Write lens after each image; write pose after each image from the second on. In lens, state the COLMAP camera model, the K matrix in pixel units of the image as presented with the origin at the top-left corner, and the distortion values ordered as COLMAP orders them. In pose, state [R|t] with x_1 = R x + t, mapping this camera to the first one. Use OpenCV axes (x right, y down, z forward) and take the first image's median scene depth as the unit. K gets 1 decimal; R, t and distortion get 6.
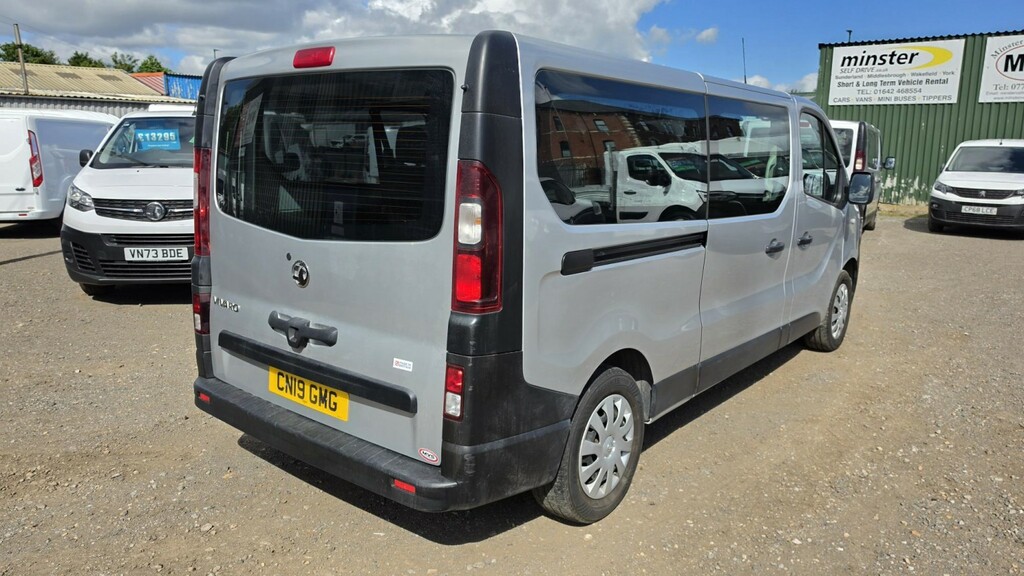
lens RADIAL K [[714.0, 0, 516.7], [0, 714.0, 276.5], [0, 0, 1]] dist [0.022205, -0.001338]
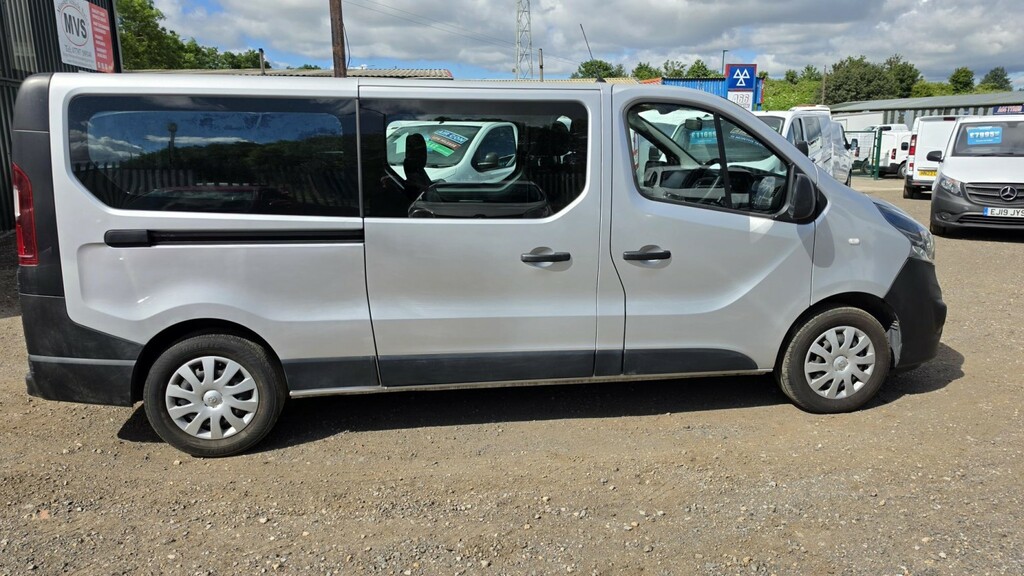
lens RADIAL K [[714.0, 0, 507.2], [0, 714.0, 288.4], [0, 0, 1]] dist [0.022205, -0.001338]
pose [[0.747867, 0.115534, -0.653717, 1.248851], [-0.101210, 0.993071, 0.059722, -0.068394], [0.656087, 0.021499, 0.754379, 0.403745]]
